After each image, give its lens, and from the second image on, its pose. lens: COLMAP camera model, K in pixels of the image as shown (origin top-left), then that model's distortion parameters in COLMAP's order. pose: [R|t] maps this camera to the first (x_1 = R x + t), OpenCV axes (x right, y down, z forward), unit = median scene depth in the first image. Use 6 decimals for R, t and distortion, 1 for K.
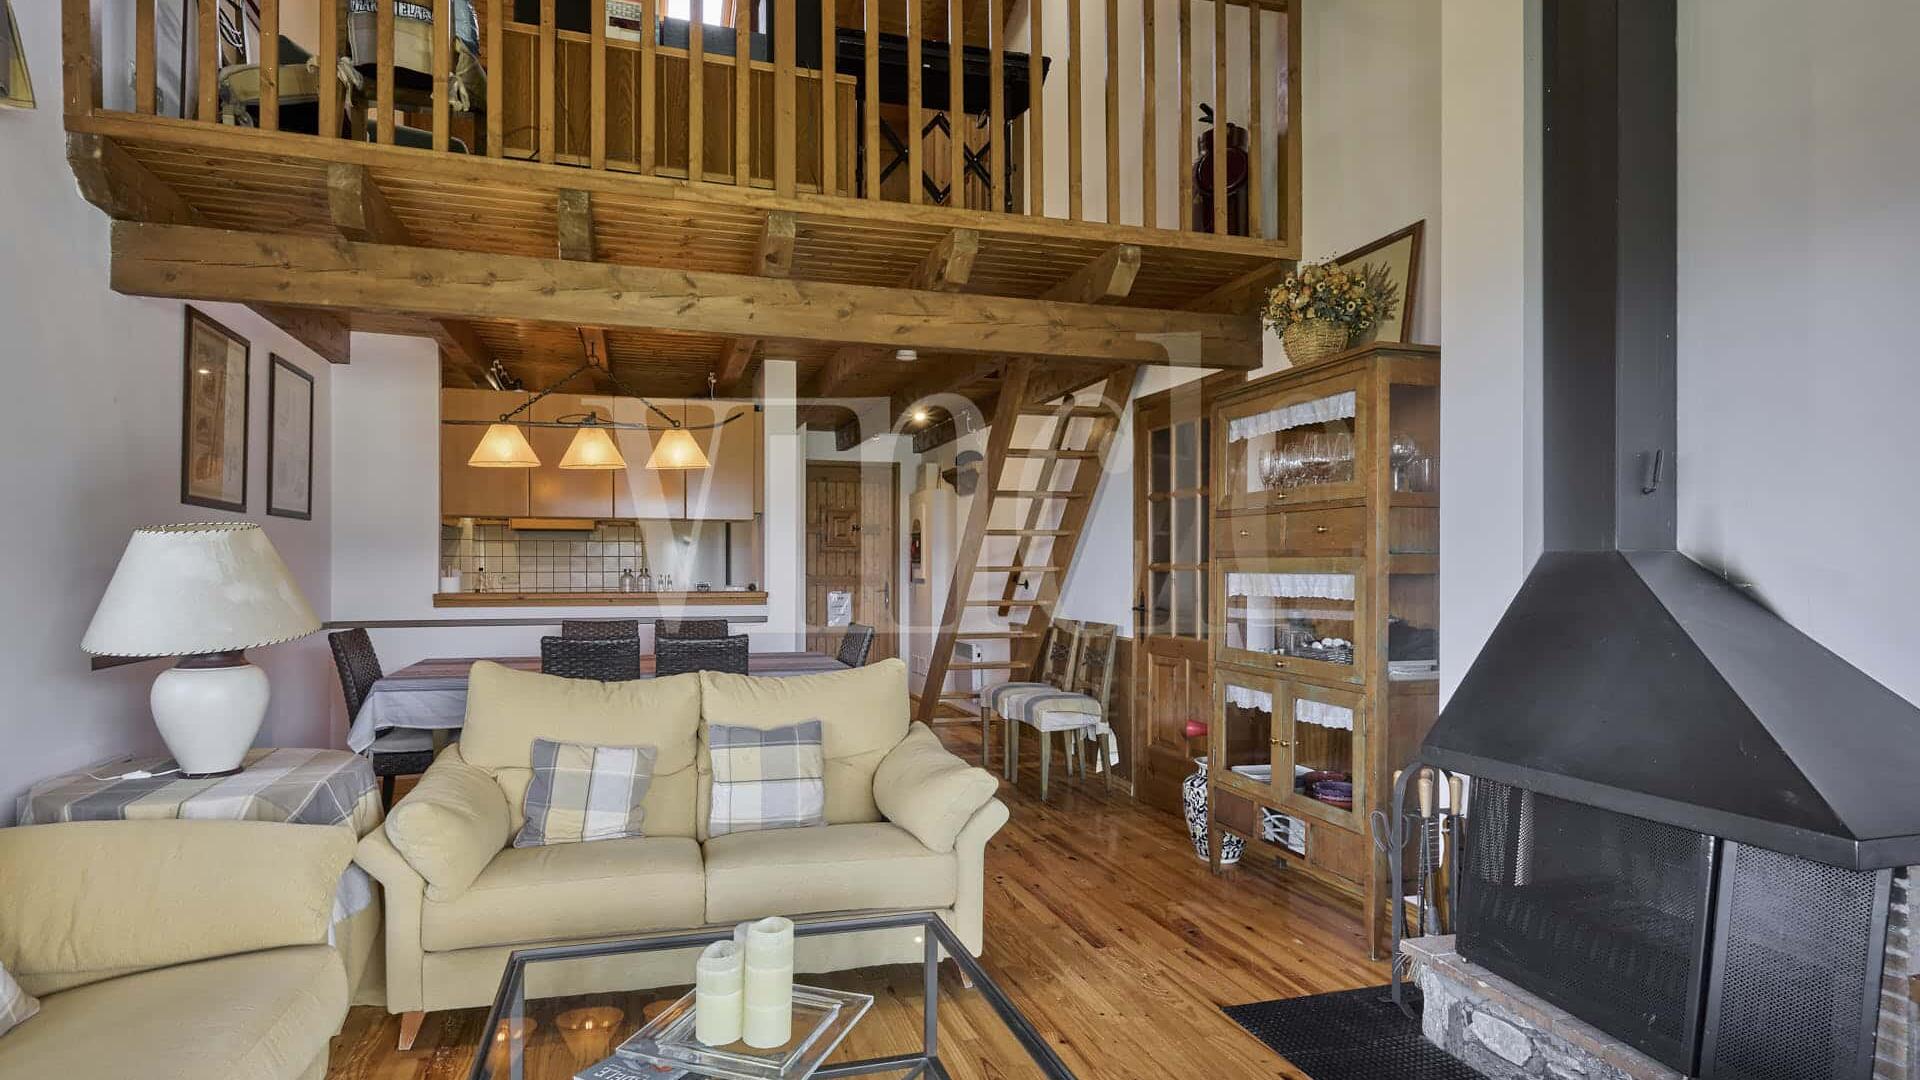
lens RADIAL K [[935.1, 0, 963.4], [0, 935.1, 549.8], [0, 0, 1]] dist [-0.003428, 0.000055]
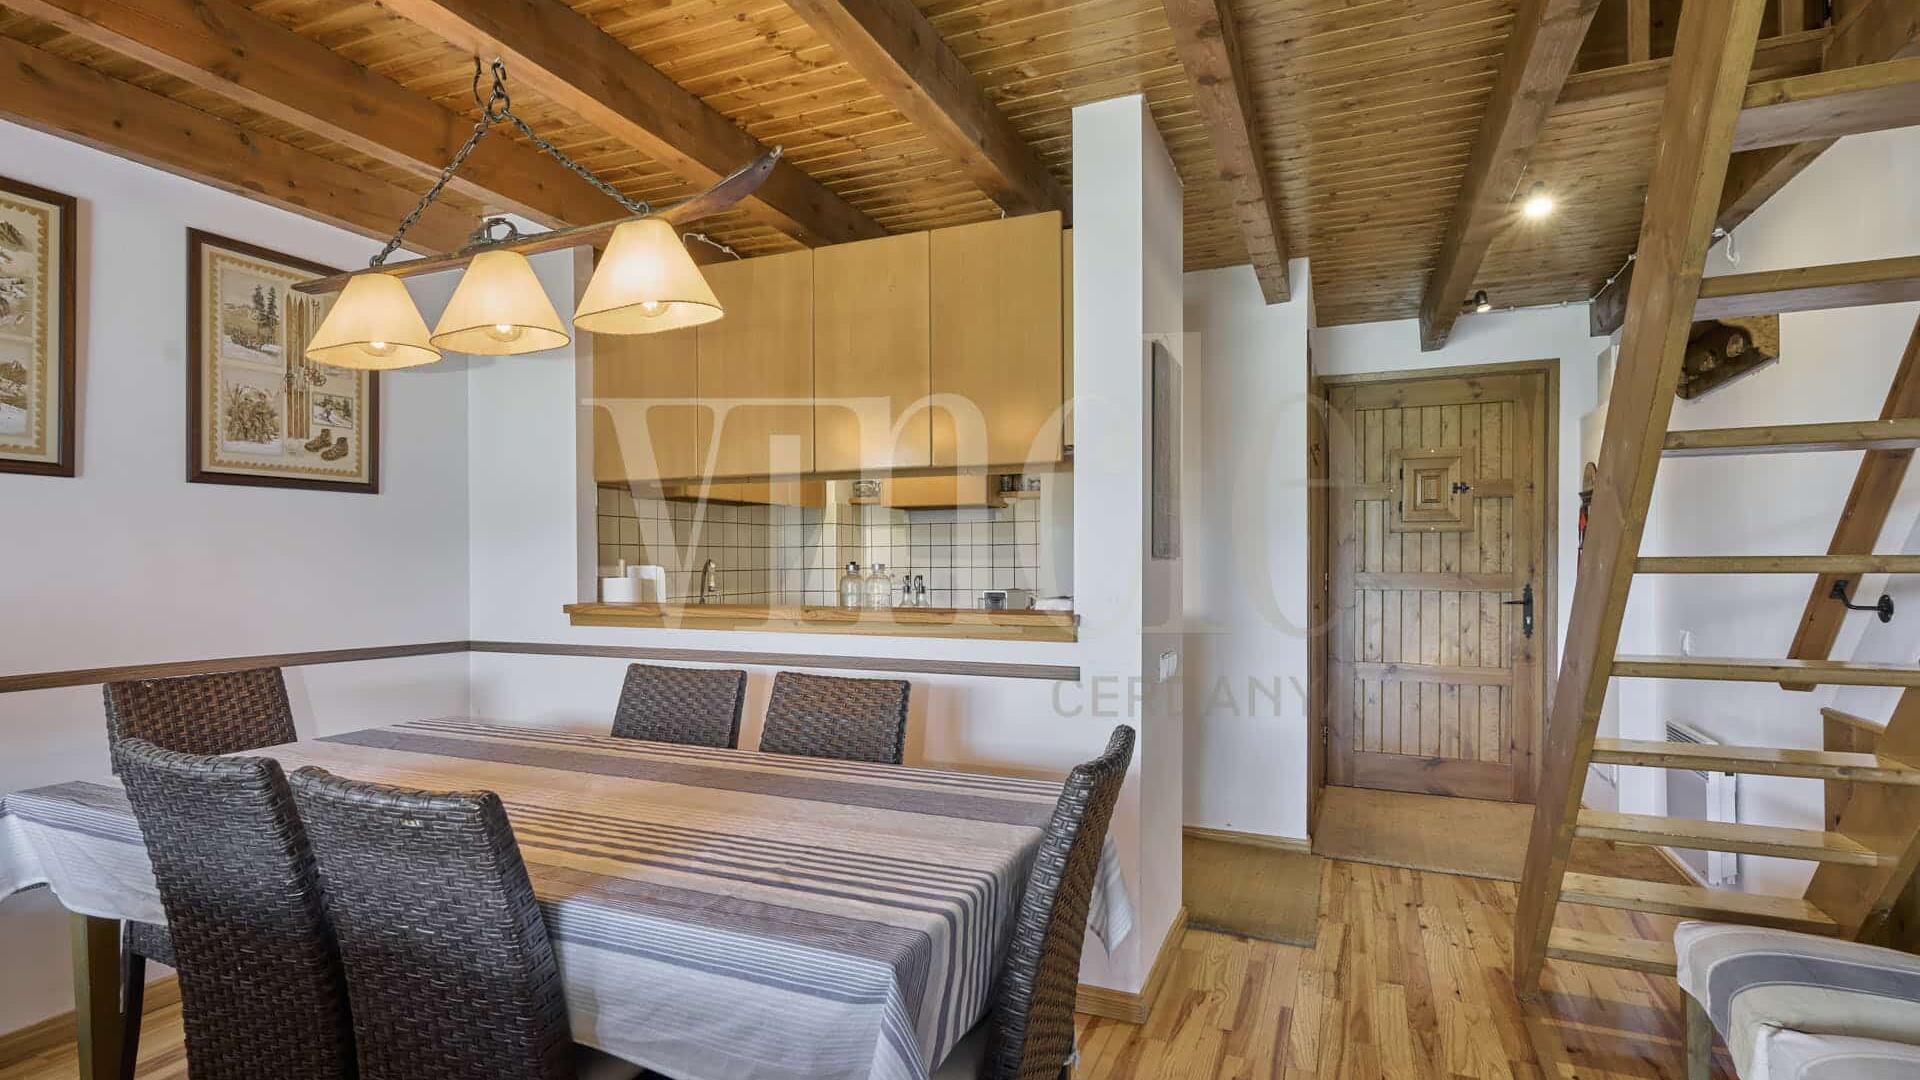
lens RADIAL K [[935.1, 0, 963.4], [0, 935.1, 549.8], [0, 0, 1]] dist [-0.003428, 0.000055]
pose [[0.746909, -0.009108, -0.664863, 0.042468], [0.015535, 0.999872, 0.003755, 0.009191], [0.664744, -0.013133, 0.746956, 0.527582]]
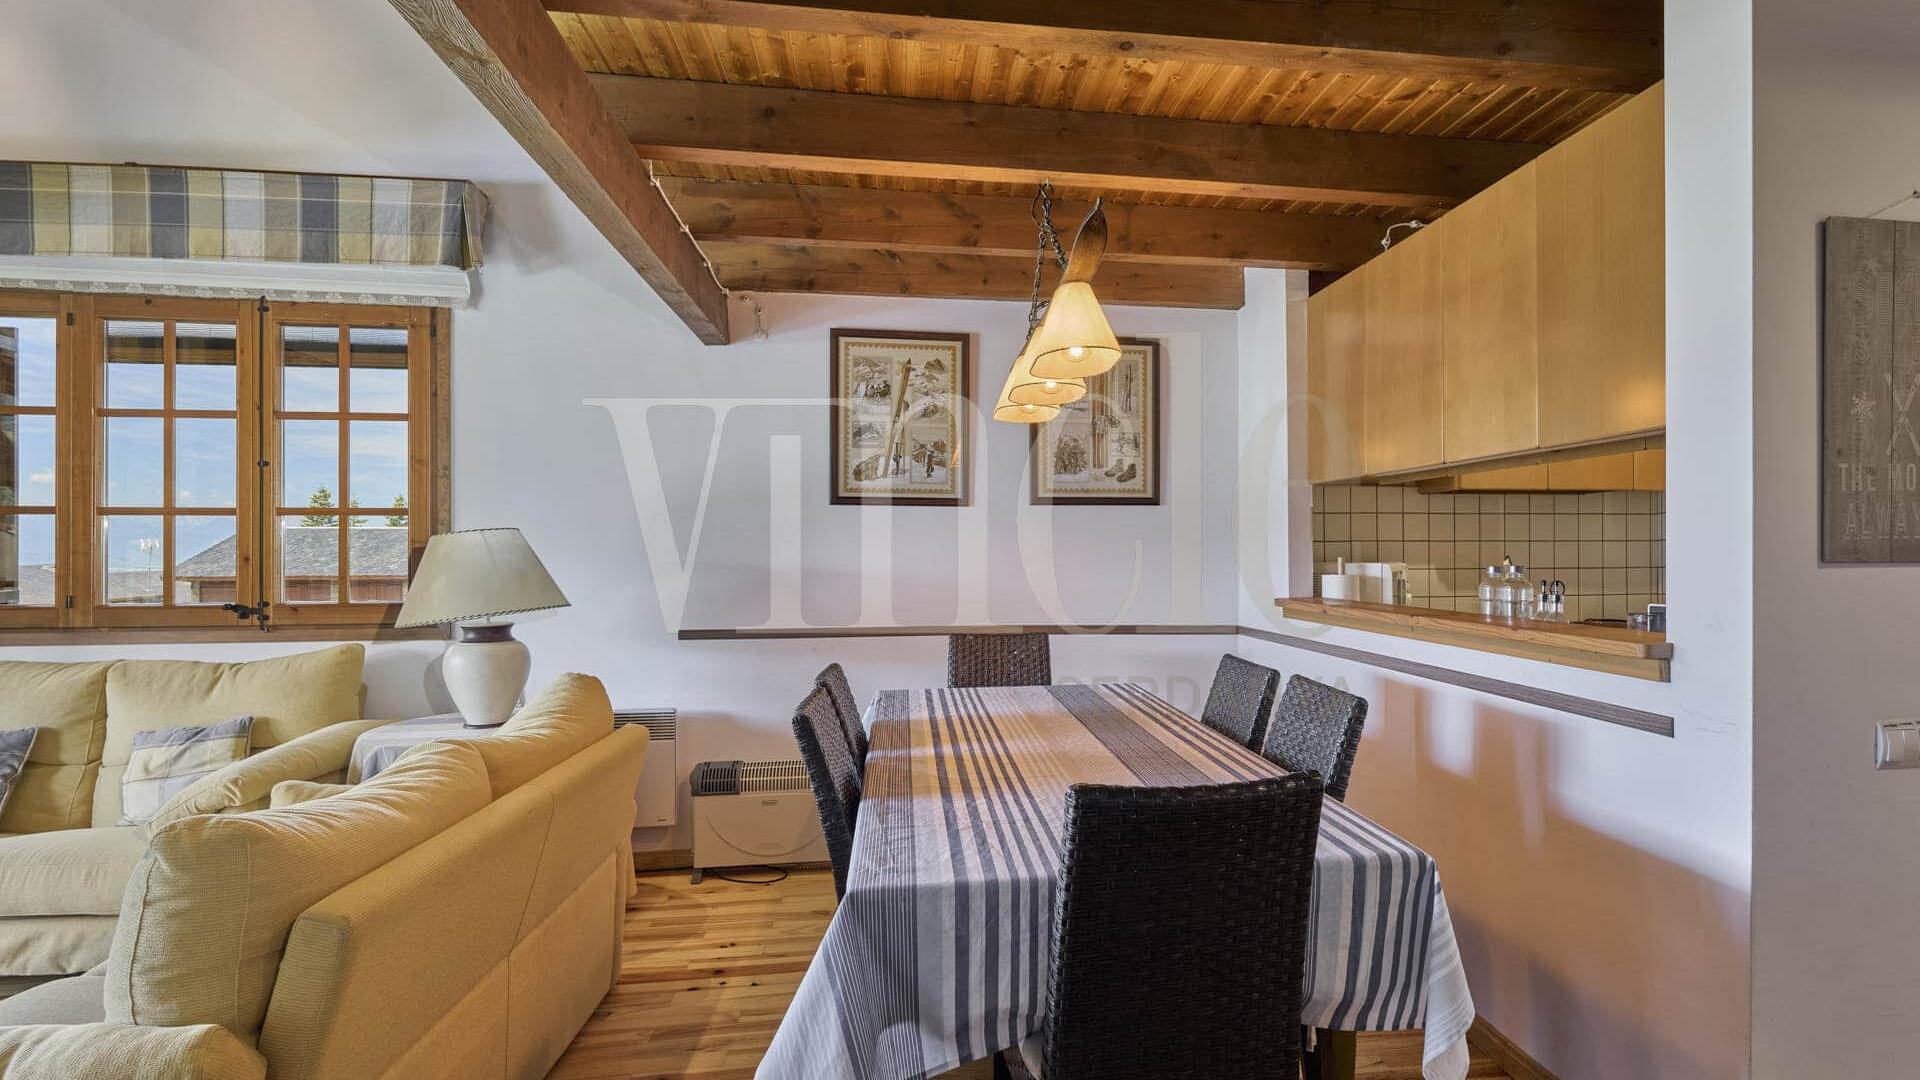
lens RADIAL K [[955.1, 0, 1052.5], [0, 955.1, 531.2], [0, 0, 1]] dist [-0.003068, -0.000126]
pose [[-0.161752, -0.019851, -0.986632, 0.125644], [0.022332, 0.999468, -0.023770, 0.007940], [0.986579, -0.025878, -0.161222, 0.713570]]
